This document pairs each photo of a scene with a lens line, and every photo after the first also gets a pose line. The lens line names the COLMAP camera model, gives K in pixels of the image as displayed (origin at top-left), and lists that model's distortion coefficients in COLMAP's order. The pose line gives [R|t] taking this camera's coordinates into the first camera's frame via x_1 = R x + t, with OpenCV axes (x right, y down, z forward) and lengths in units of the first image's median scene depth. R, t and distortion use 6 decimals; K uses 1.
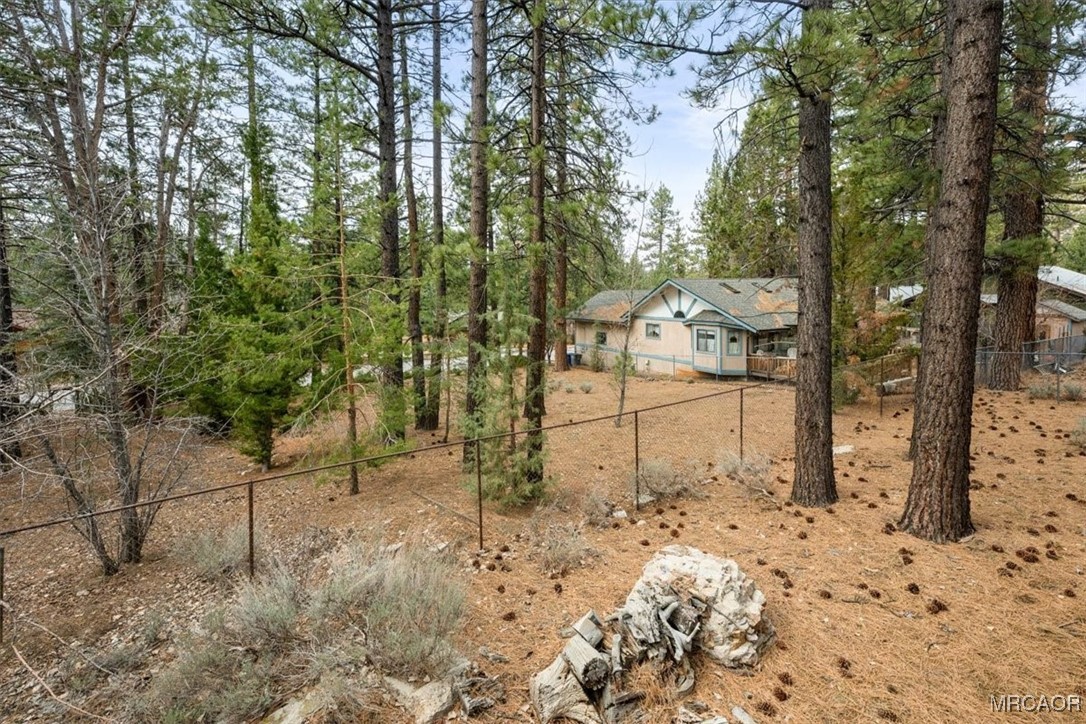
lens RADIAL K [[446.3, 0, 542.0], [0, 446.3, 336.3], [0, 0, 1]] dist [0.001734, 0.000330]
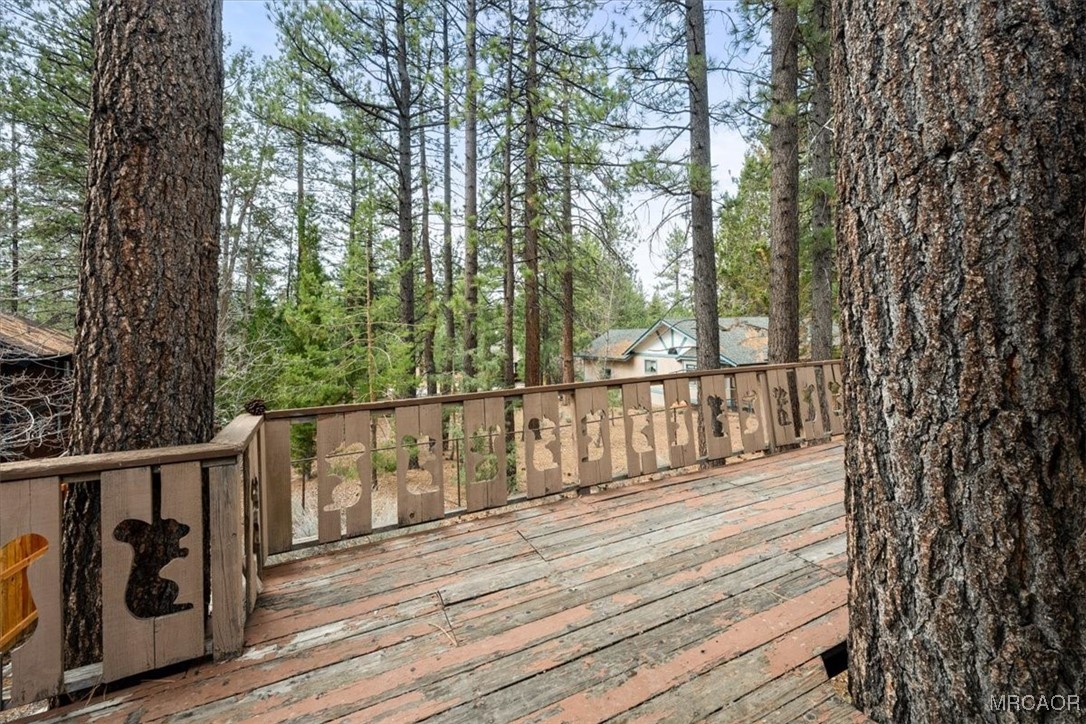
lens RADIAL K [[435.5, 0, 534.9], [0, 435.5, 349.5], [0, 0, 1]] dist [-0.001454, -0.000041]
pose [[0.997760, -0.009367, -0.066236, 0.047740], [0.005568, 0.998341, -0.057316, 0.007071], [0.066663, 0.056819, 0.996156, -0.090983]]
